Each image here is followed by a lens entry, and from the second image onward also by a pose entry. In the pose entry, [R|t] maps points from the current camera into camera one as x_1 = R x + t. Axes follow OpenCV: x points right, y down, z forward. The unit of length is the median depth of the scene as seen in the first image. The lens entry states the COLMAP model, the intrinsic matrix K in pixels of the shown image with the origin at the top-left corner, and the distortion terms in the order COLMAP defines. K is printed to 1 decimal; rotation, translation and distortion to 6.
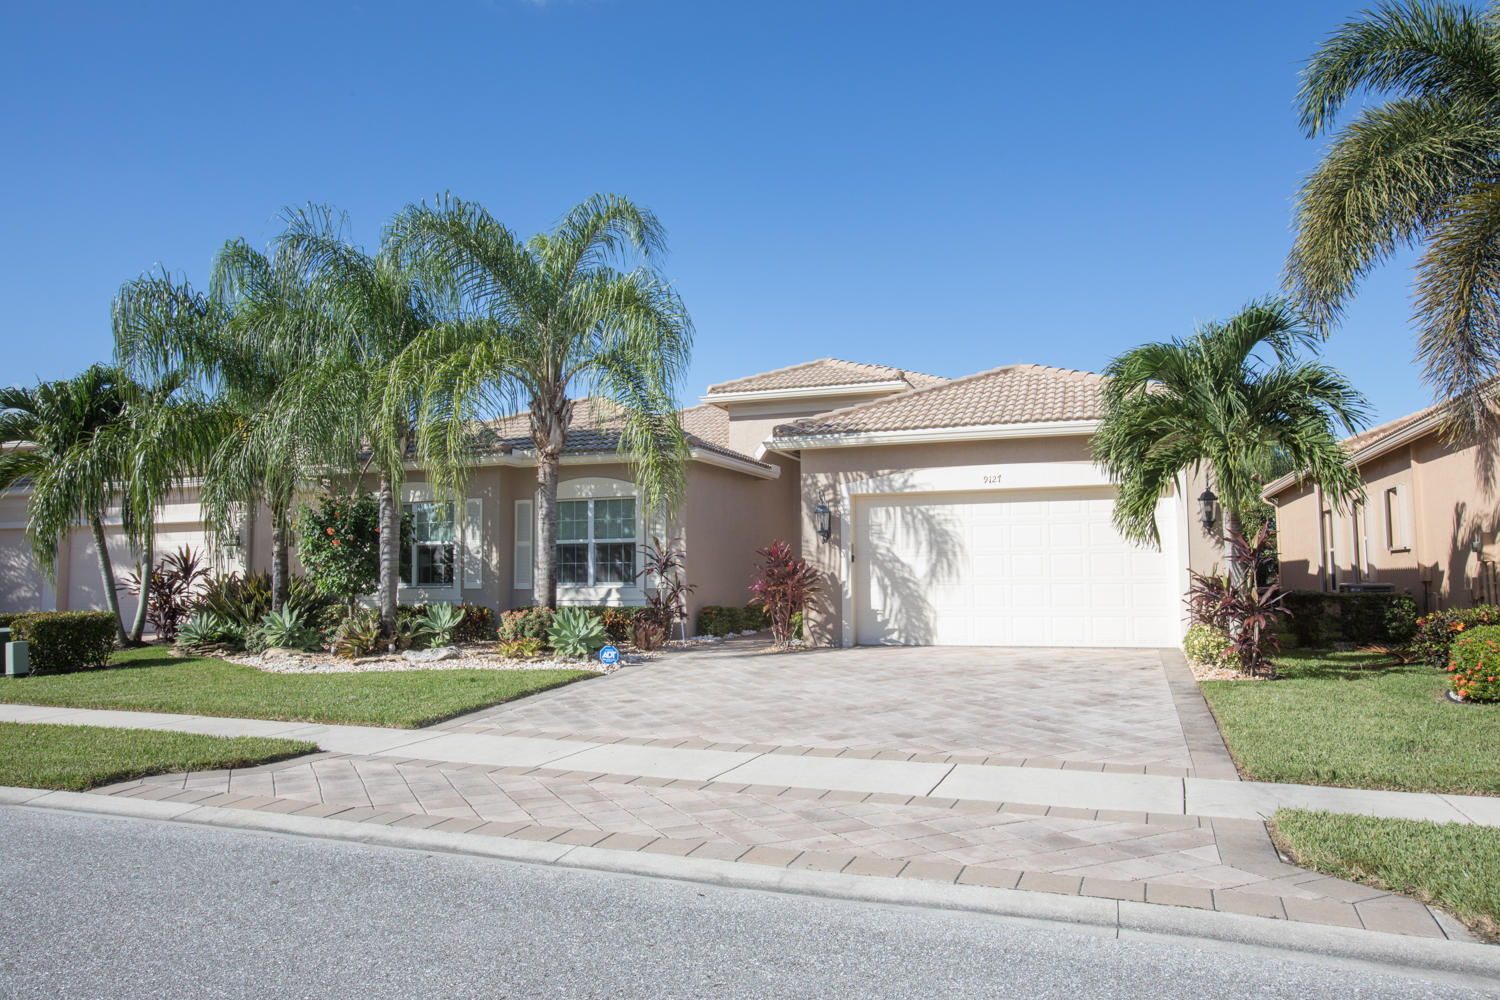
lens RADIAL K [[1088.0, 0, 750.0], [0, 1088.0, 500.0], [0, 0, 1]] dist [0.000108, -0.001989]
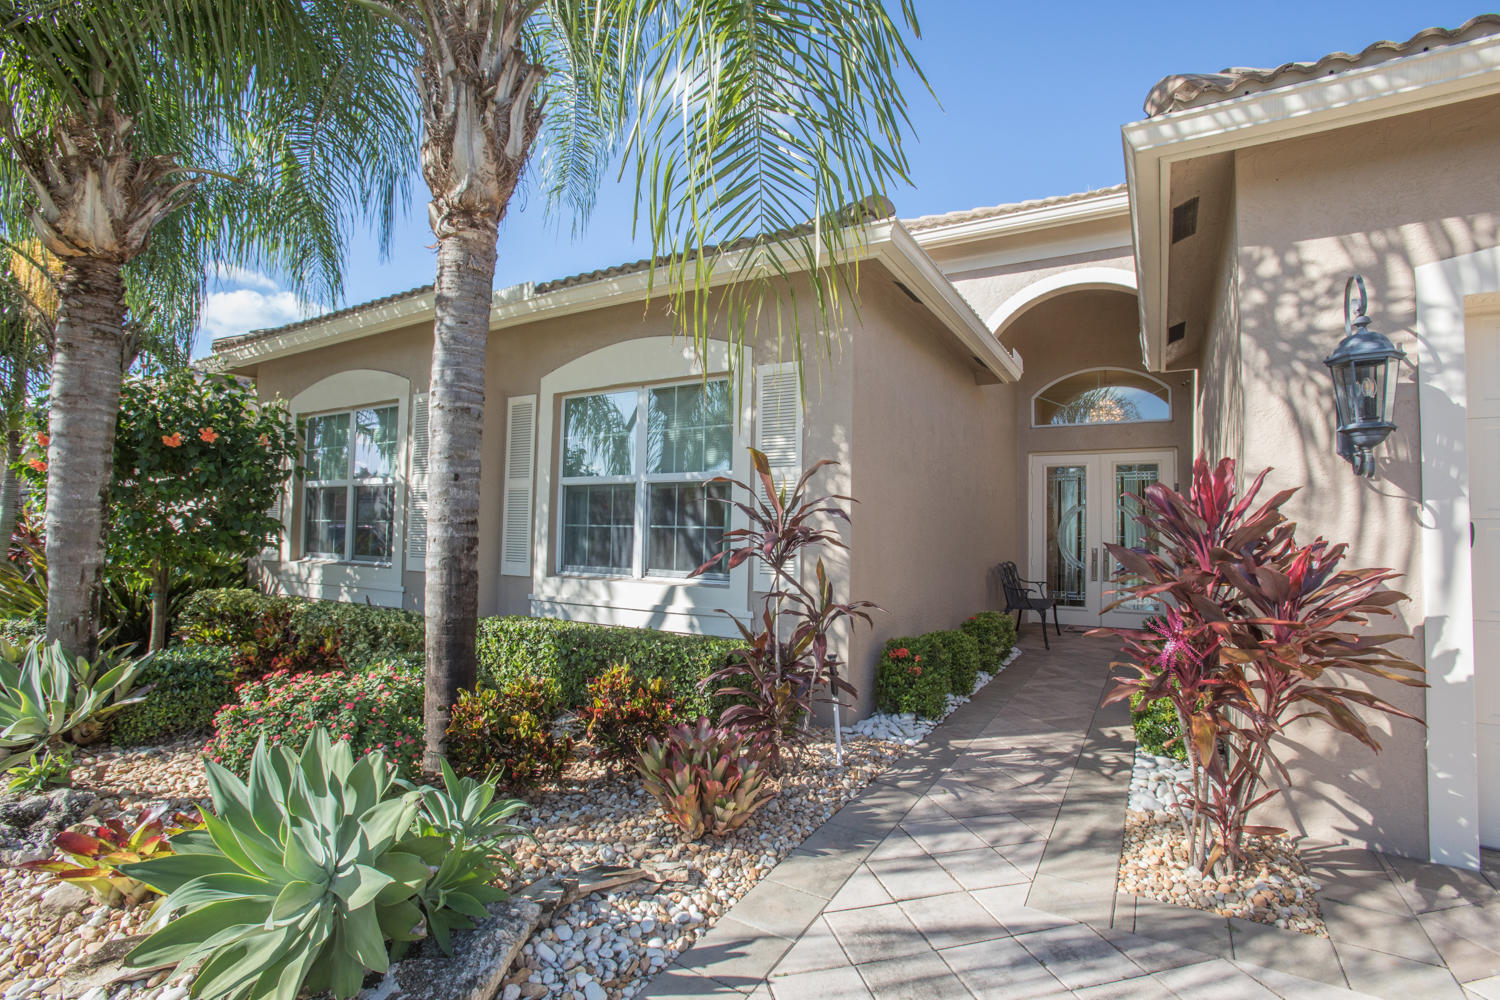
lens RADIAL K [[711.5, 0, 750.0], [0, 711.5, 500.0], [0, 0, 1]] dist [-0.055267, 0.000203]
pose [[0.981357, 0.017470, -0.191397, -0.044582], [-0.014007, 0.999713, 0.019432, 0.041178], [0.191682, -0.016389, 0.981320, 0.730430]]
